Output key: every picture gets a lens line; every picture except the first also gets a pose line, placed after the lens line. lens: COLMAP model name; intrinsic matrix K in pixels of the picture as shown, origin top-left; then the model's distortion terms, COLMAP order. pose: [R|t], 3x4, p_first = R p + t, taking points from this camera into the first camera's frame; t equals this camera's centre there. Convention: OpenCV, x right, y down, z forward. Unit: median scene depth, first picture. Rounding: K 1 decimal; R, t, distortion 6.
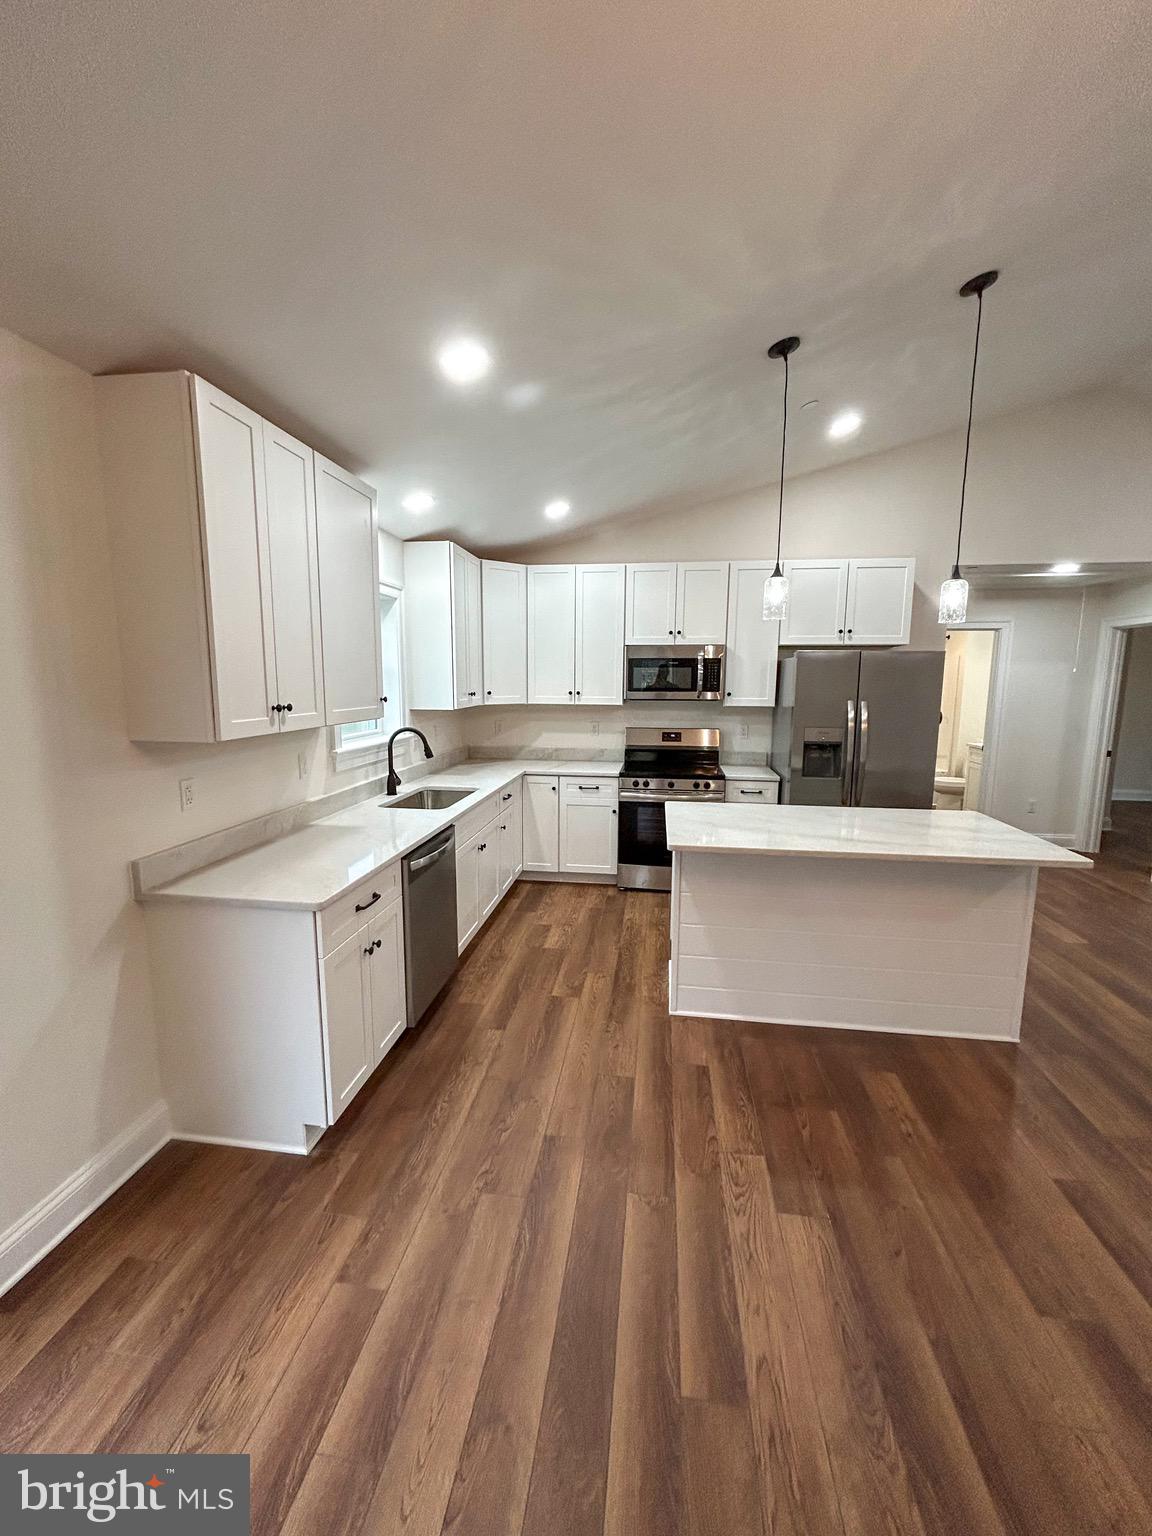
lens RADIAL K [[616.8, 0, 574.5], [0, 616.8, 766.4], [0, 0, 1]] dist [-0.007806, 0.001002]
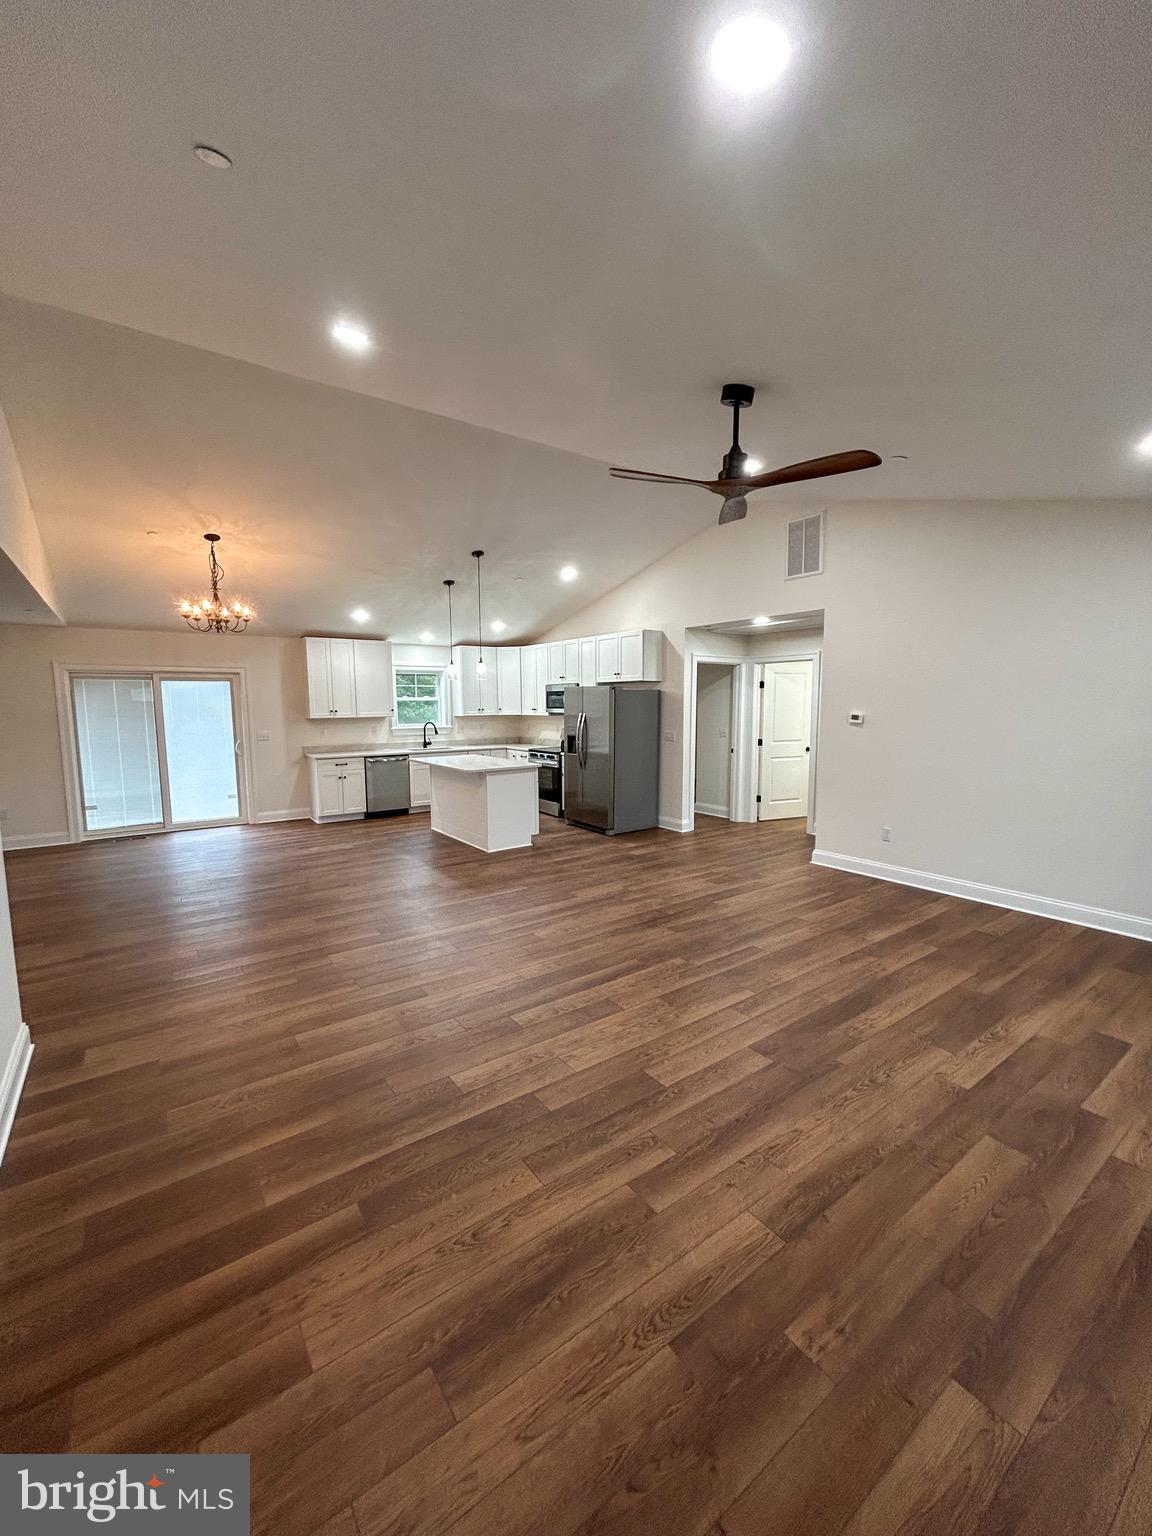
lens RADIAL K [[616.8, 0, 580.0], [0, 616.8, 774.6], [0, 0, 1]] dist [-0.007806, 0.001002]
pose [[0.699685, 0.075358, -0.710466, 1.811031], [-0.092615, 0.995598, 0.014392, 0.054108], [0.708423, 0.055729, 0.703584, -0.315266]]
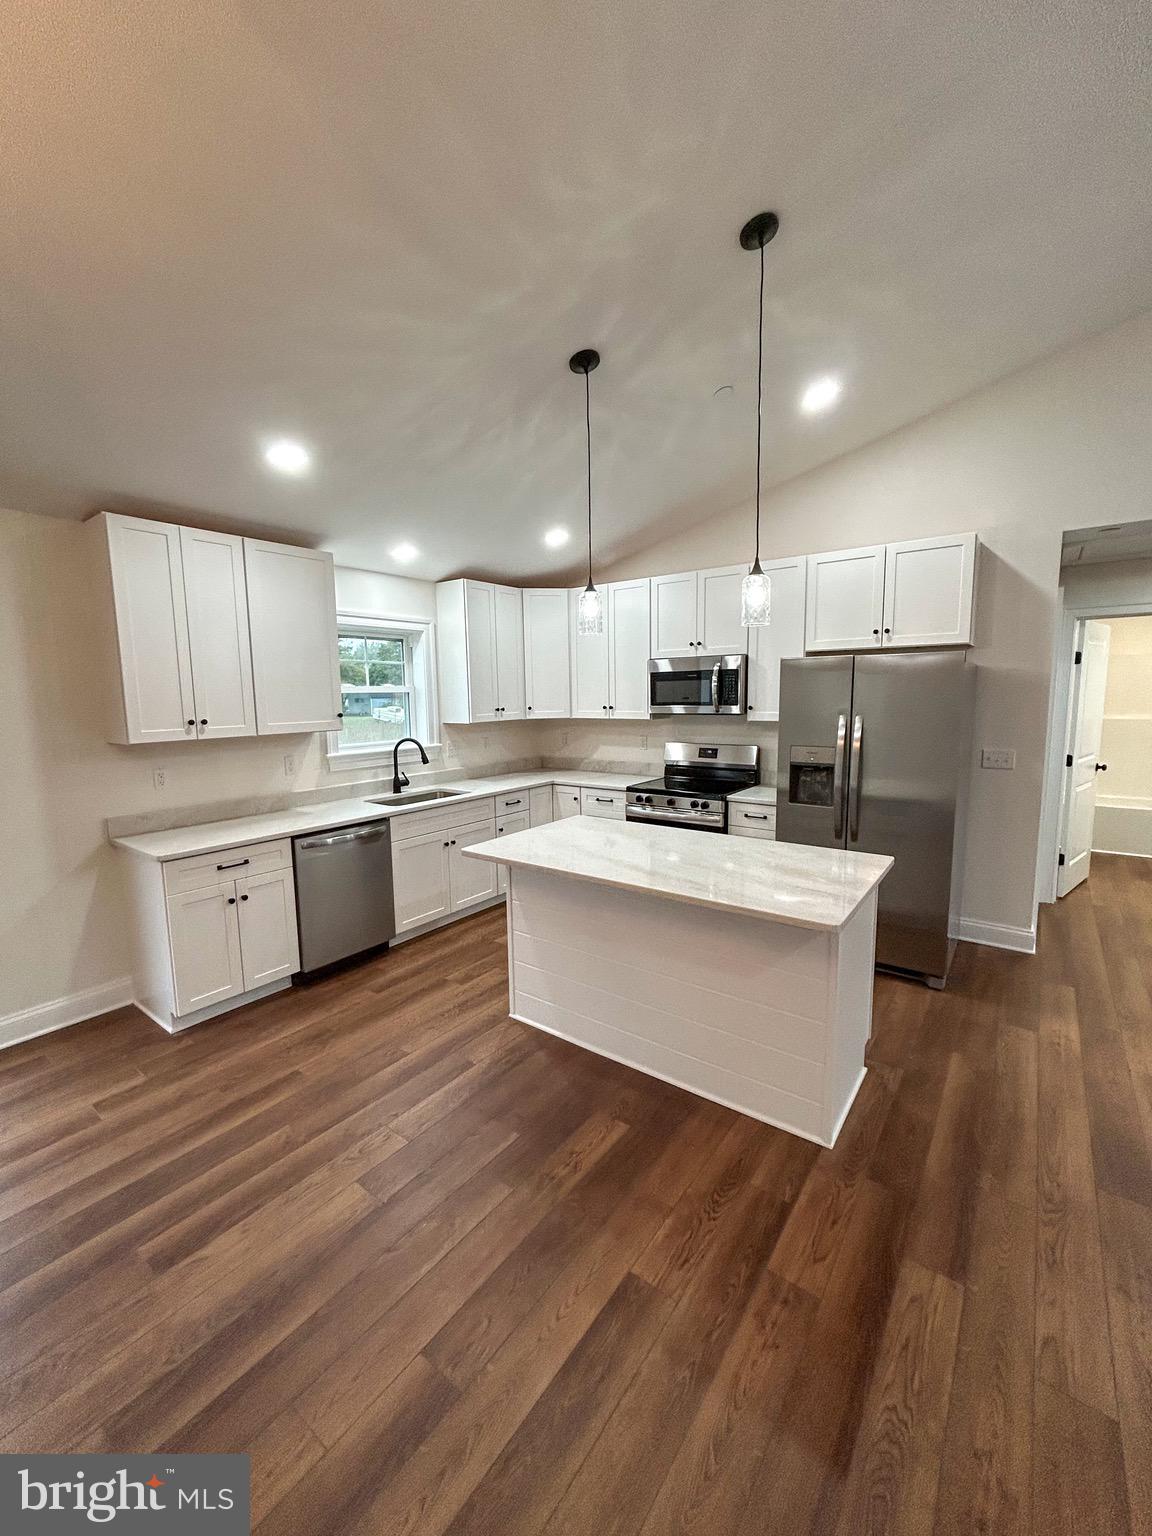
lens RADIAL K [[616.8, 0, 575.6], [0, 616.8, 765.5], [0, 0, 1]] dist [-0.007806, 0.001002]
pose [[0.875722, 0.037823, -0.481332, 0.540721], [-0.048290, 0.998789, -0.009371, -0.012745], [0.480395, 0.031450, 0.876488, 0.092332]]
